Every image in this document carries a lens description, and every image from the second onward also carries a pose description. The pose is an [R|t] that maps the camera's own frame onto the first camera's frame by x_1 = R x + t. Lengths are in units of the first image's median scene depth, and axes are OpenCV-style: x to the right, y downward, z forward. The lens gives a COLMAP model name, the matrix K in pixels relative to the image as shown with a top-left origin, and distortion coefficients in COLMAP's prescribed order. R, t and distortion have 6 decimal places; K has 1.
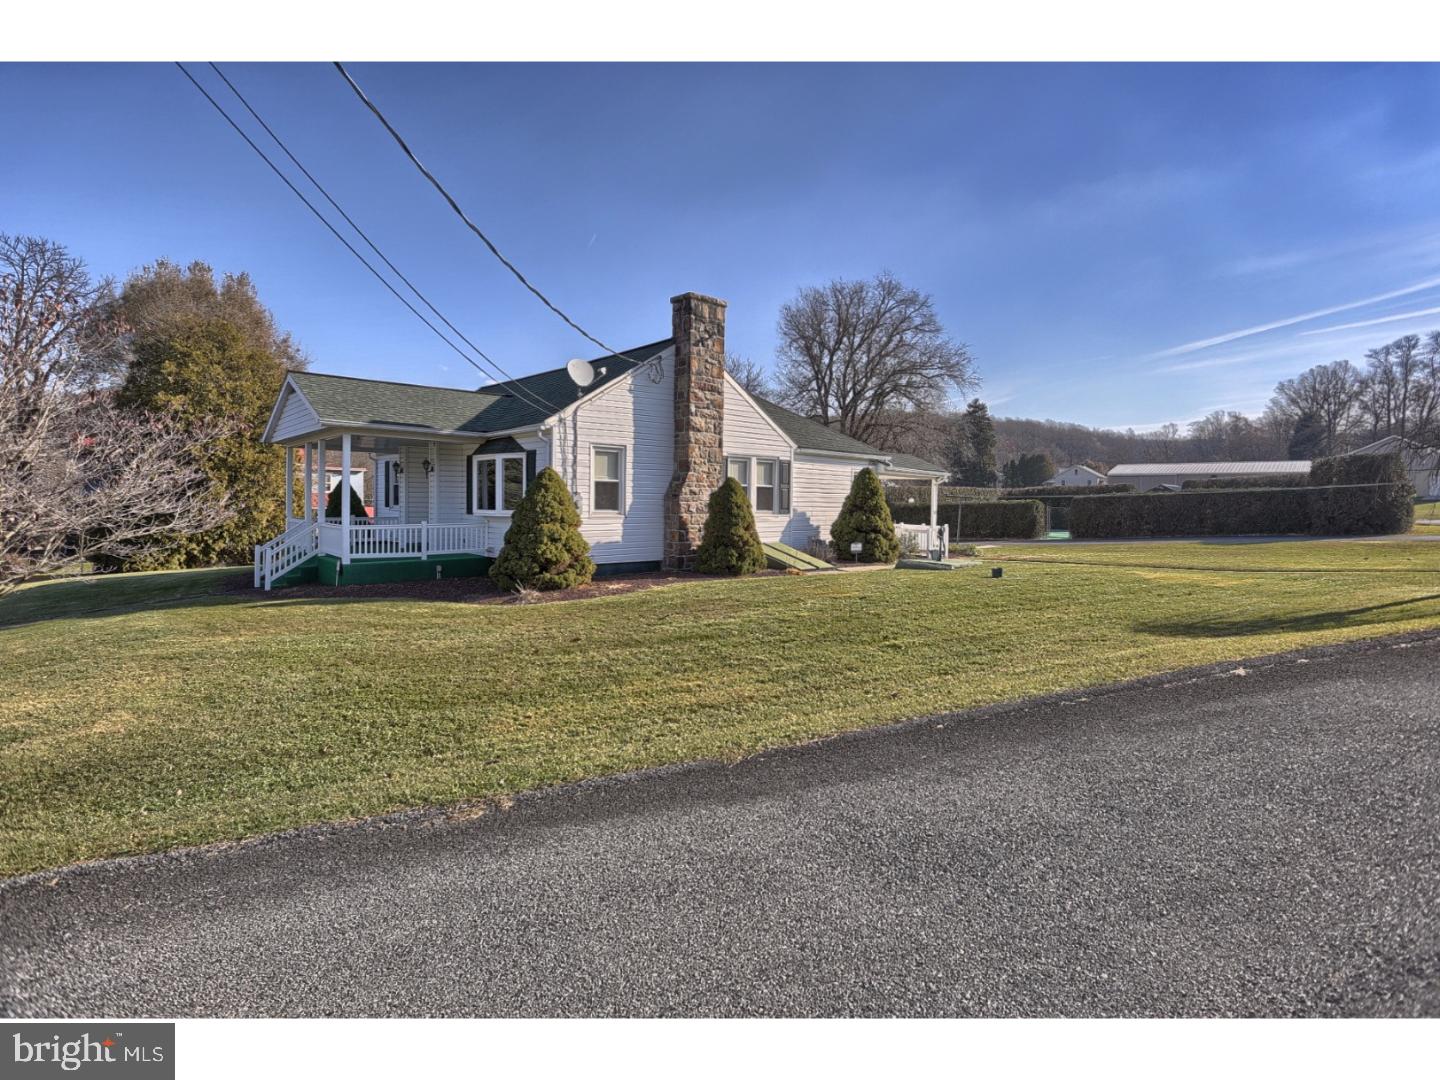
lens RADIAL K [[707.2, 0, 720.0], [0, 707.2, 540.0], [0, 0, 1]] dist [-0.003709, -0.000382]
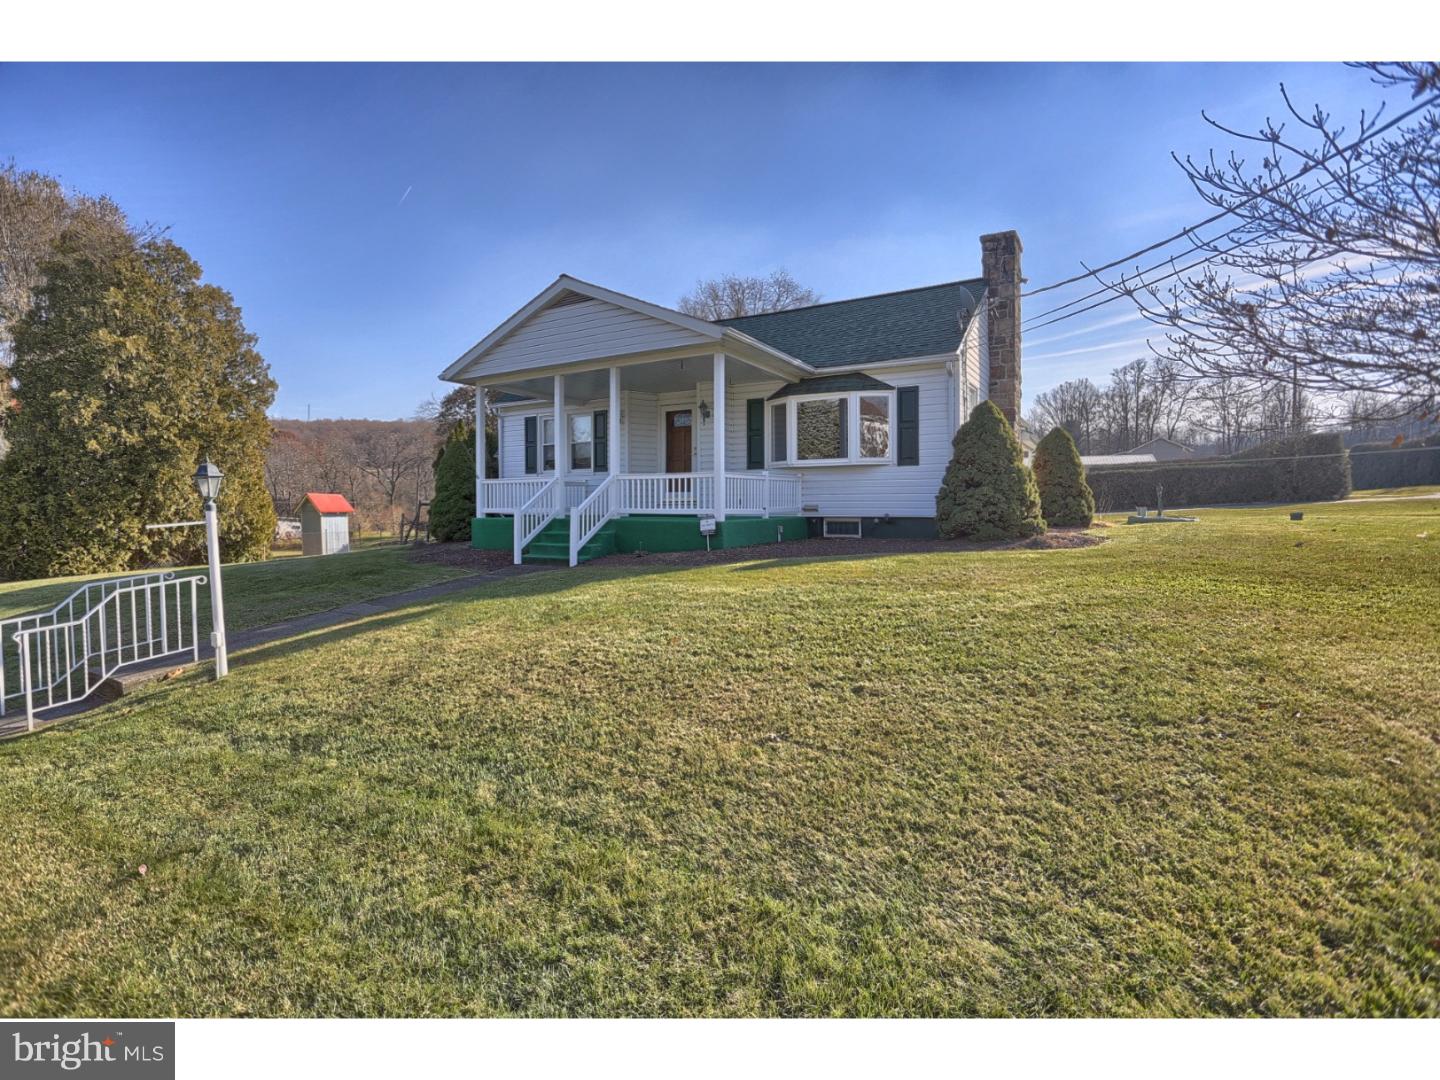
lens RADIAL K [[715.2, 0, 715.4], [0, 715.2, 507.0], [0, 0, 1]] dist [-0.014913, 0.000705]
pose [[0.958480, -0.014896, 0.284772, -0.395980], [0.029976, 0.998365, -0.048671, 0.029304], [-0.283581, 0.055187, 0.957359, 0.127783]]
